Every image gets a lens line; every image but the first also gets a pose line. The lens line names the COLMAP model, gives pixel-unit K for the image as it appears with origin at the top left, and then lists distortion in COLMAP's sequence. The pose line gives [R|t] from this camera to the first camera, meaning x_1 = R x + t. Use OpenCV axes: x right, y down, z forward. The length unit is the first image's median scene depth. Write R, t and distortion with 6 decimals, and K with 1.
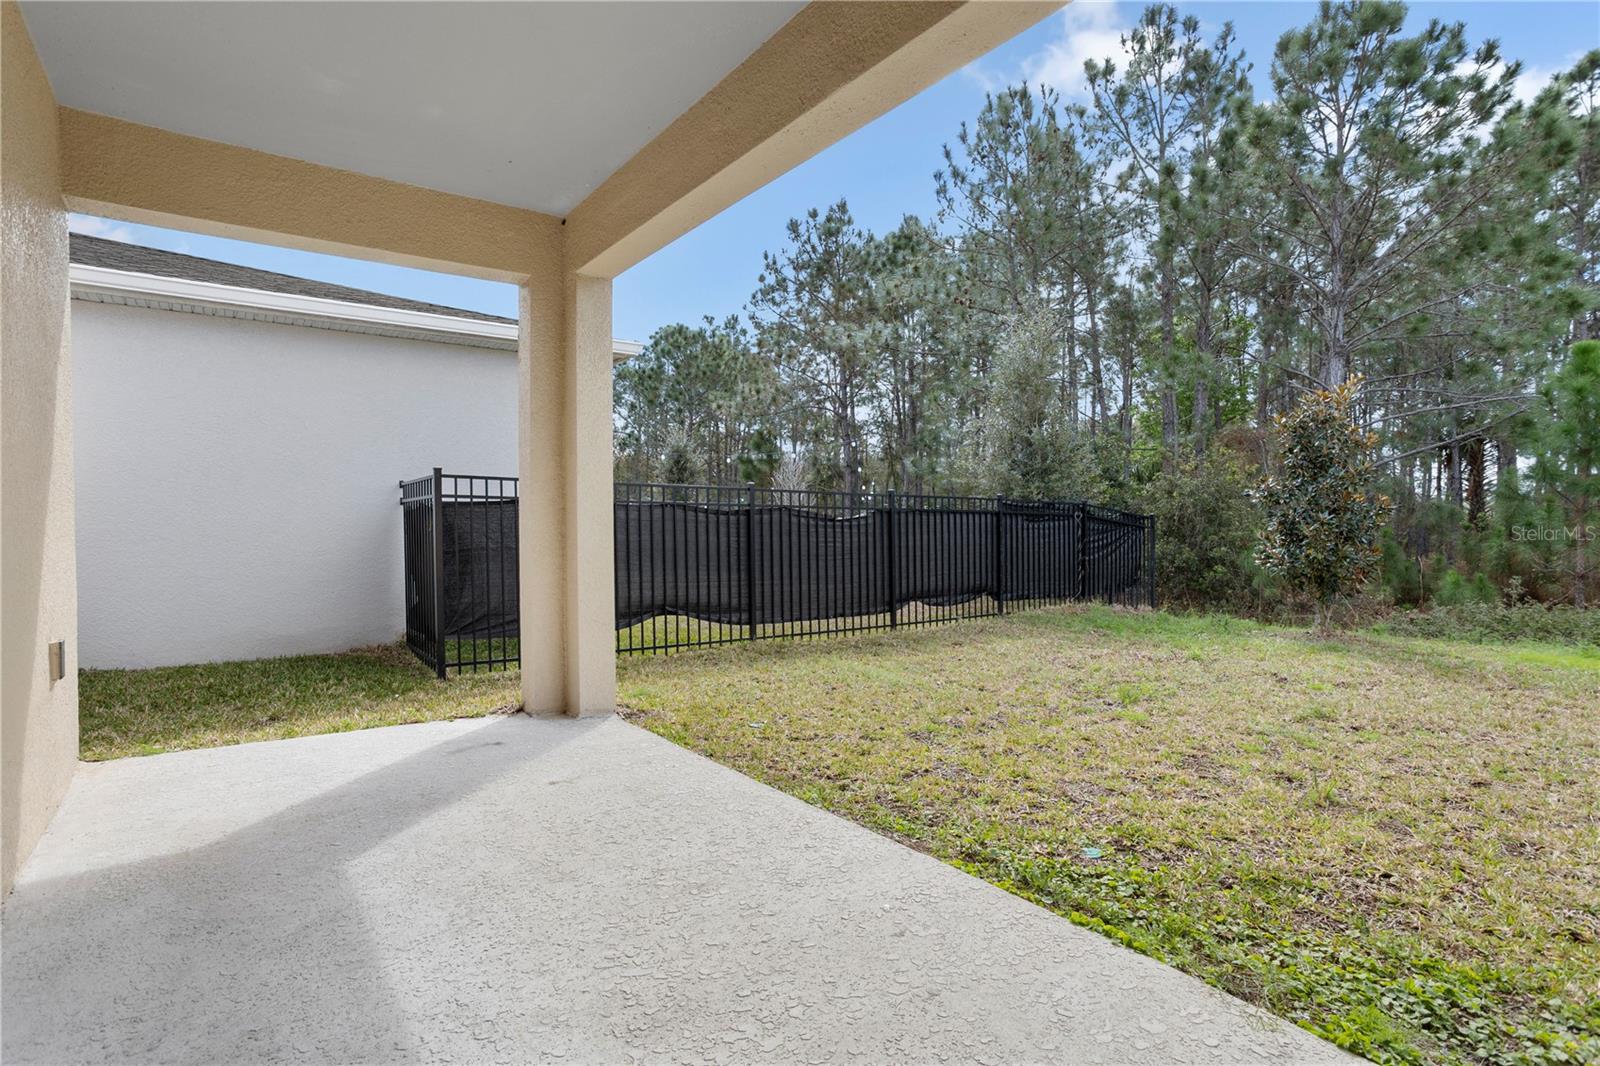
lens RADIAL K [[779.8, 0, 804.4], [0, 779.8, 531.9], [0, 0, 1]] dist [-0.048493, 0.030221]
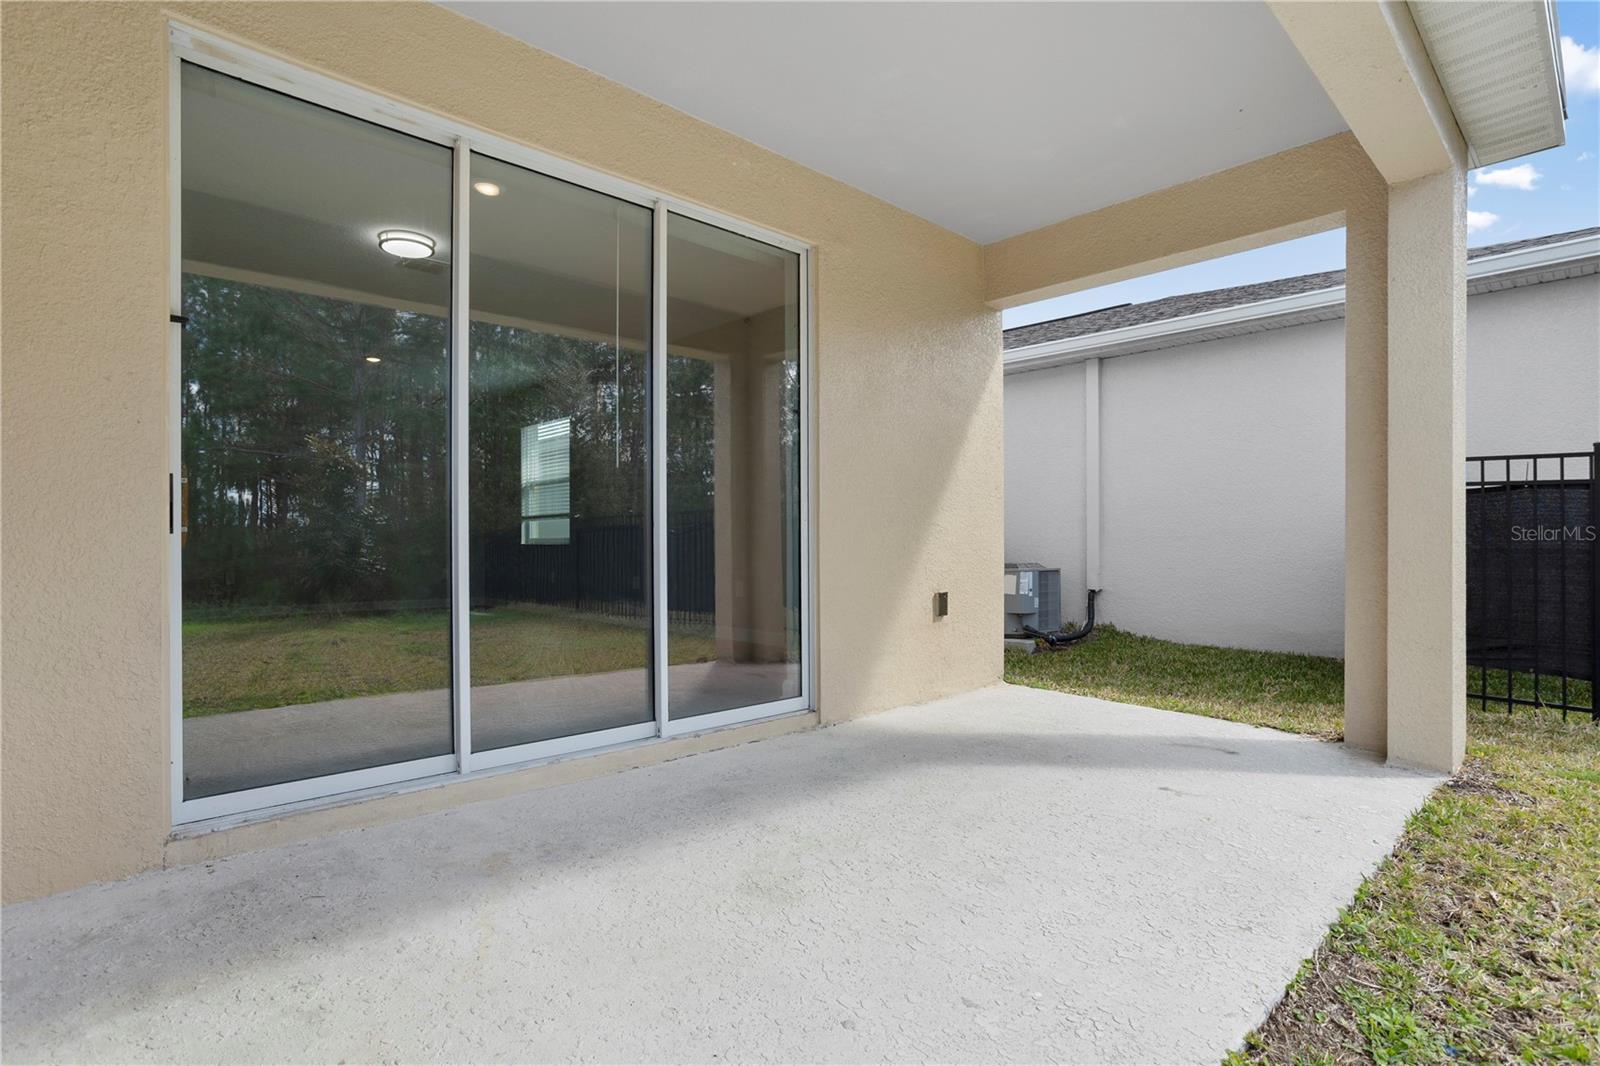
lens RADIAL K [[779.8, 0, 804.4], [0, 779.8, 531.9], [0, 0, 1]] dist [-0.048493, 0.030221]
pose [[0.134058, -0.004159, -0.990965, 0.502828], [-0.008949, 0.999945, -0.005407, 0.019149], [0.990933, 0.009593, 0.134014, 0.400845]]
